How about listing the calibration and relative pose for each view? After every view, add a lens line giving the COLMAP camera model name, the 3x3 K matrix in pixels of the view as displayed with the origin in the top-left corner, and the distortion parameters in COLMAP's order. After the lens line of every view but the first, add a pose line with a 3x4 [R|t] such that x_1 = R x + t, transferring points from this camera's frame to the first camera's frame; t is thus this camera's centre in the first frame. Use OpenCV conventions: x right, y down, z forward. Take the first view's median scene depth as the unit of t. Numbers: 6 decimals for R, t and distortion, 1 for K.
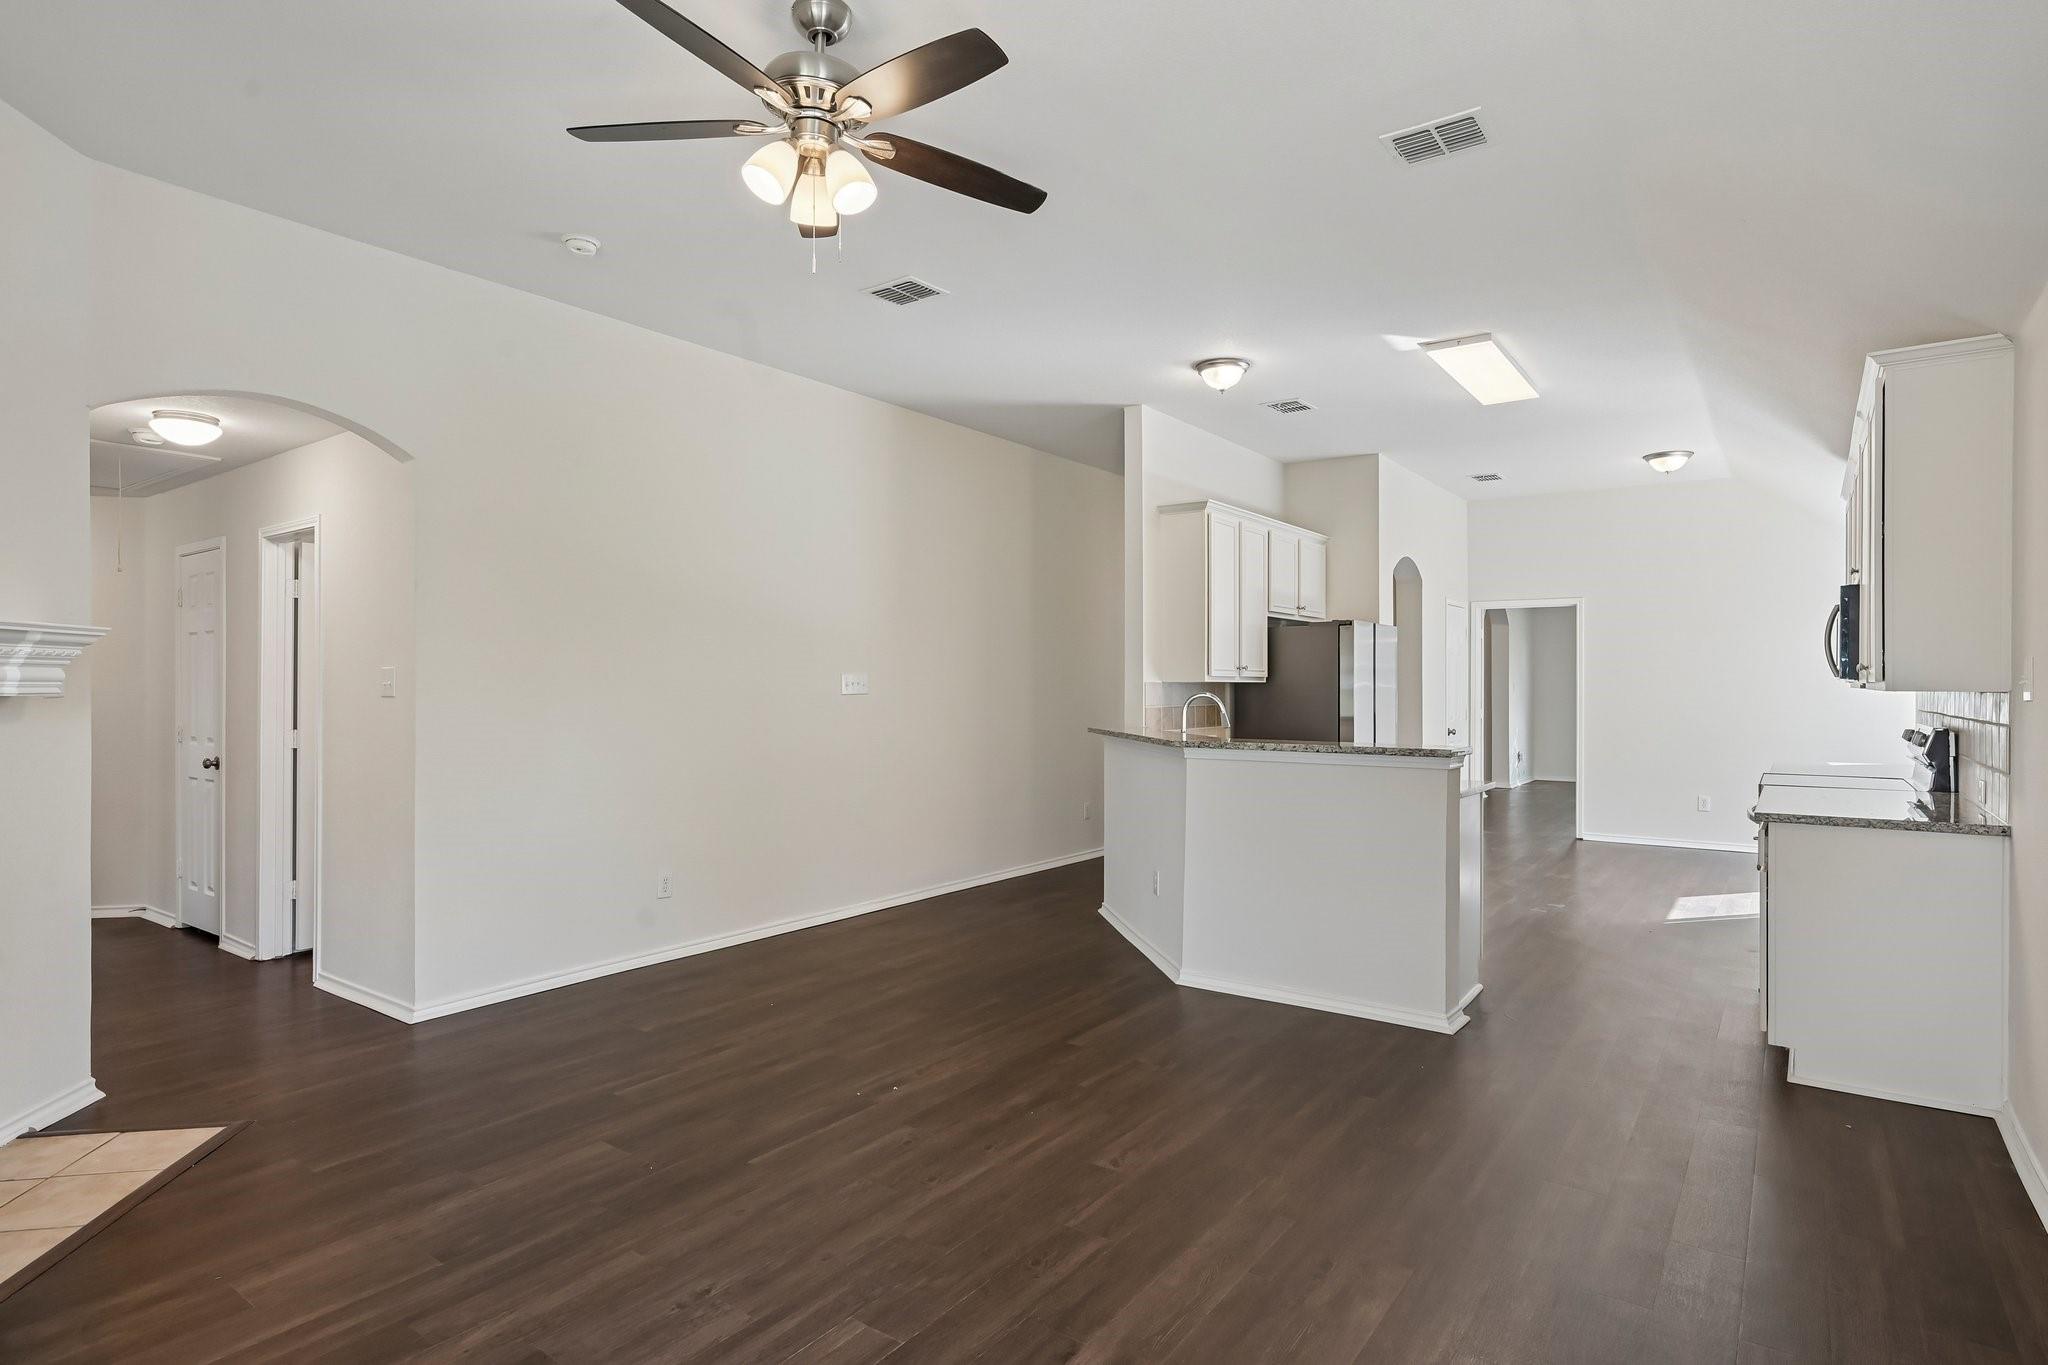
lens RADIAL K [[1064.9, 0, 1024.8], [0, 1064.9, 684.2], [0, 0, 1]] dist [0.000462, 0.000380]
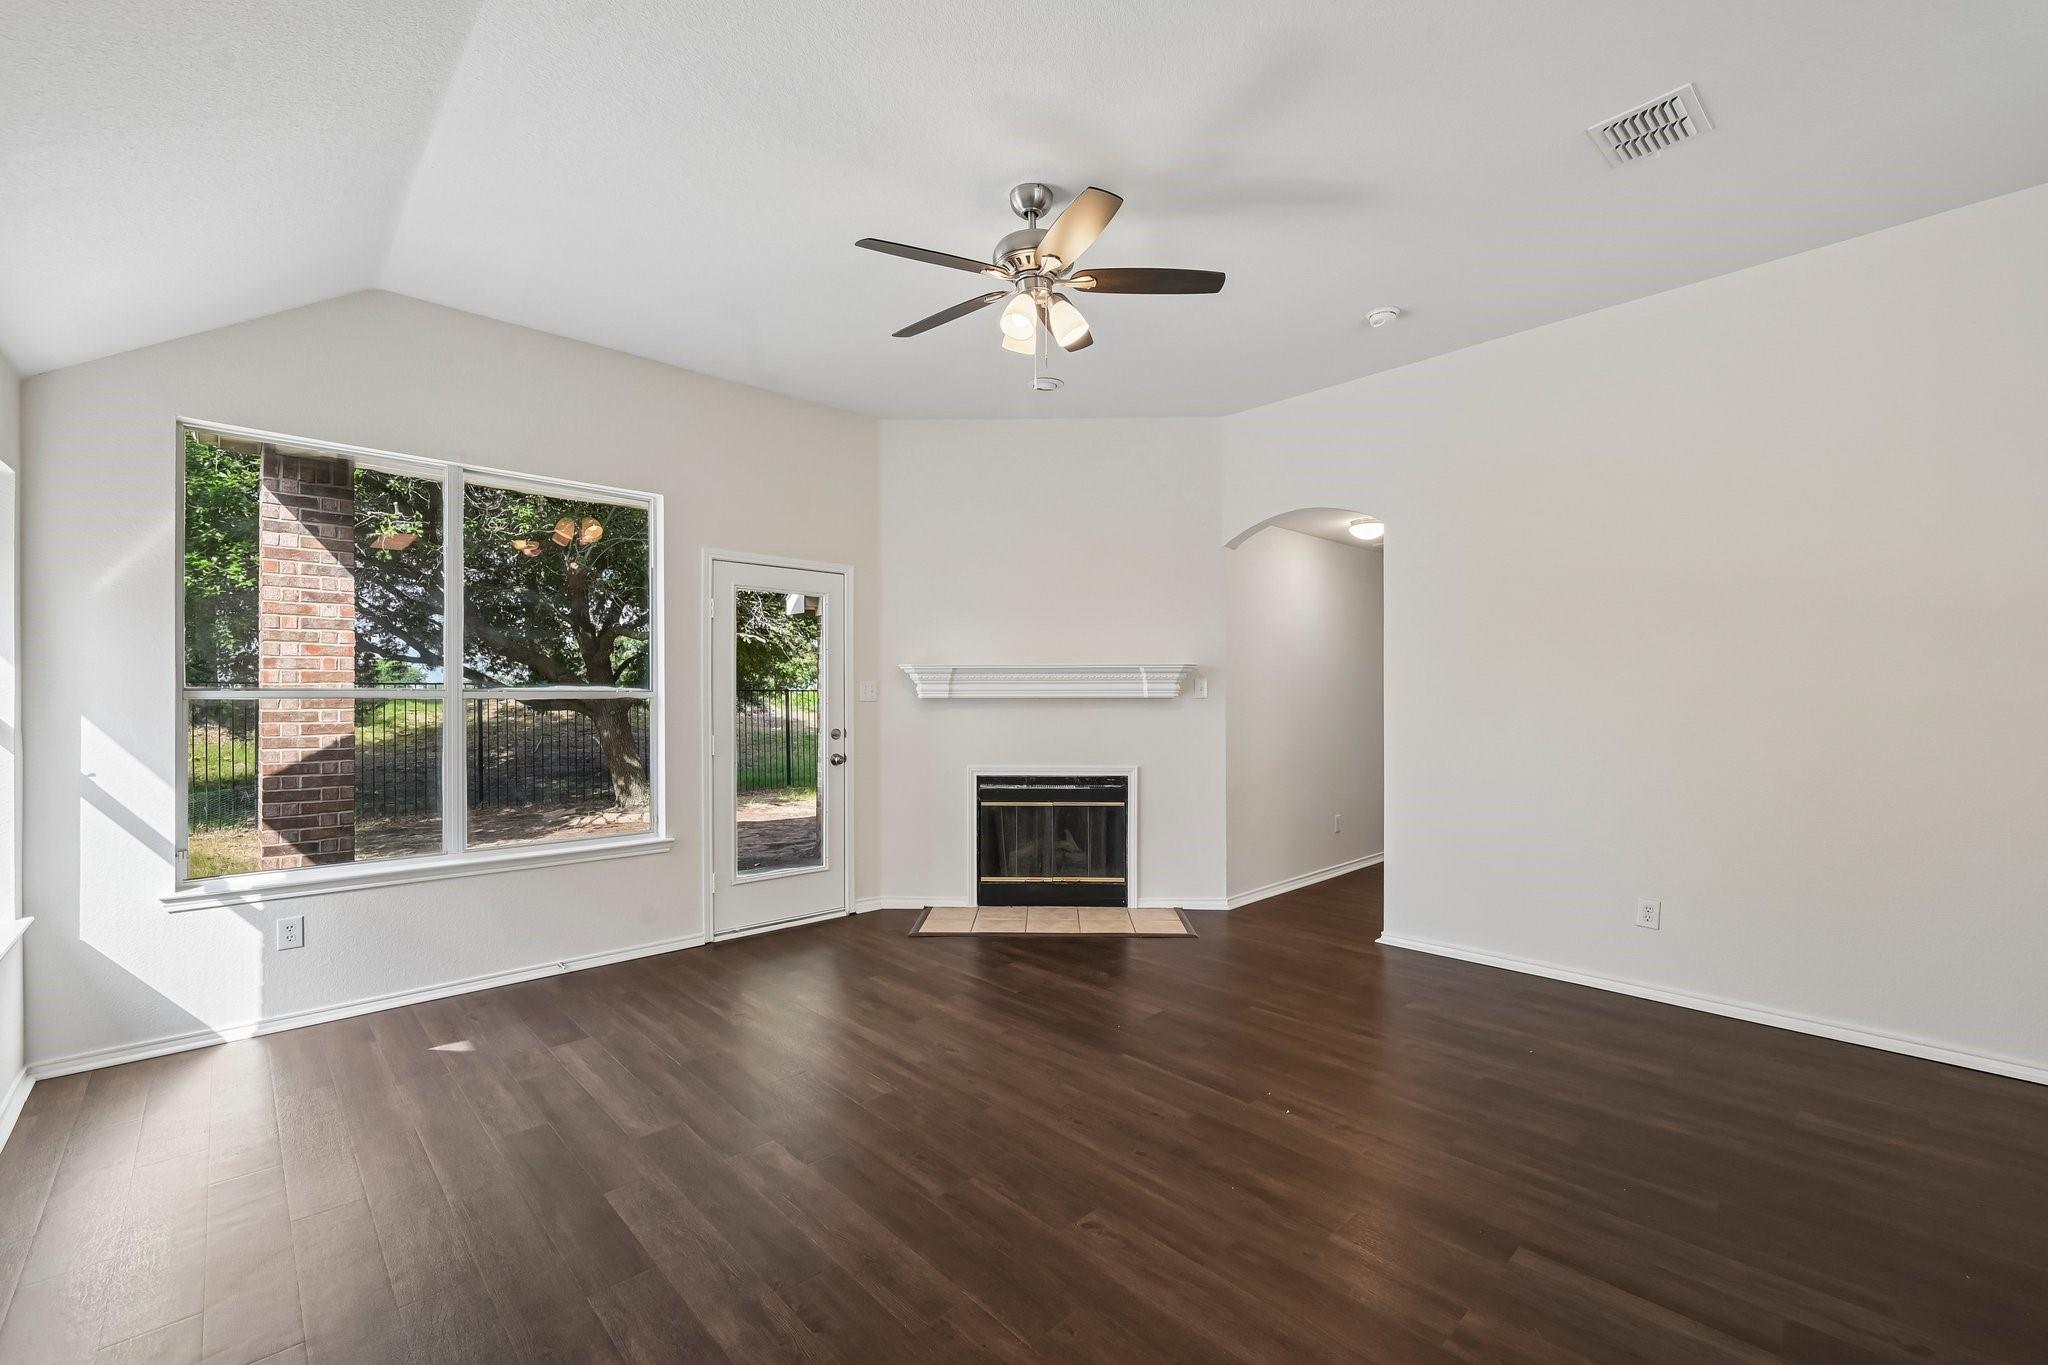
lens RADIAL K [[829.7, 0, 1025.3], [0, 829.7, 687.4], [0, 0, 1]] dist [-0.000979, -0.000128]
pose [[-0.164253, -0.005692, -0.986402, 0.744911], [0.001334, 0.999981, -0.005993, -0.000103], [0.986417, -0.002300, -0.164243, 1.004951]]
